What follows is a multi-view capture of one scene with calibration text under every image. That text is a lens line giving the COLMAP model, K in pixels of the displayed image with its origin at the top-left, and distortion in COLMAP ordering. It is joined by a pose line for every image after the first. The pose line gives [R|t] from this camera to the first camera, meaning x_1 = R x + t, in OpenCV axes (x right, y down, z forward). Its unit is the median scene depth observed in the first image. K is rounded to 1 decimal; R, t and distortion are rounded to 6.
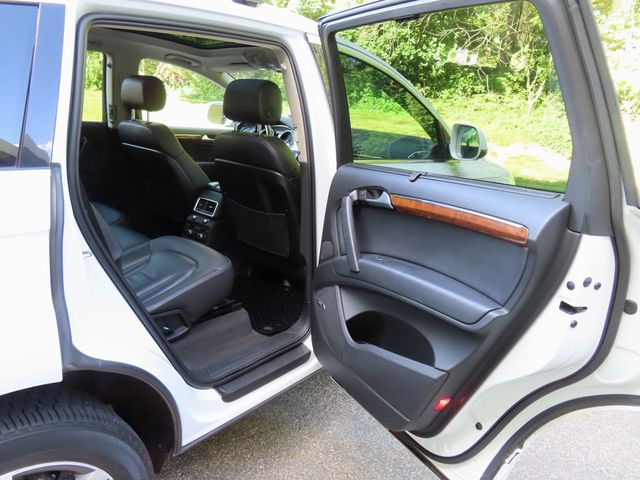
lens RADIAL K [[456.6, 0, 319.0], [0, 456.6, 239.2], [0, 0, 1]] dist [-0.014620, 0.011157]
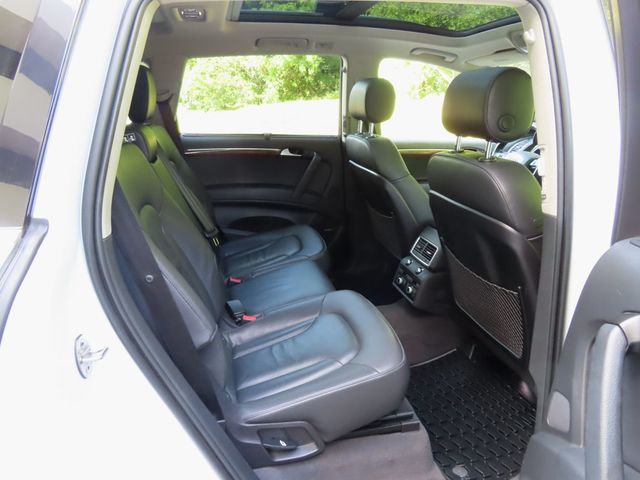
lens RADIAL K [[456.6, 0, 323.0], [0, 456.6, 242.5], [0, 0, 1]] dist [-0.014620, 0.011157]
pose [[0.802902, 0.125357, -0.582781, 0.049078], [-0.128278, 0.991068, 0.036450, -0.091477], [0.582145, 0.045492, 0.811812, 0.312778]]
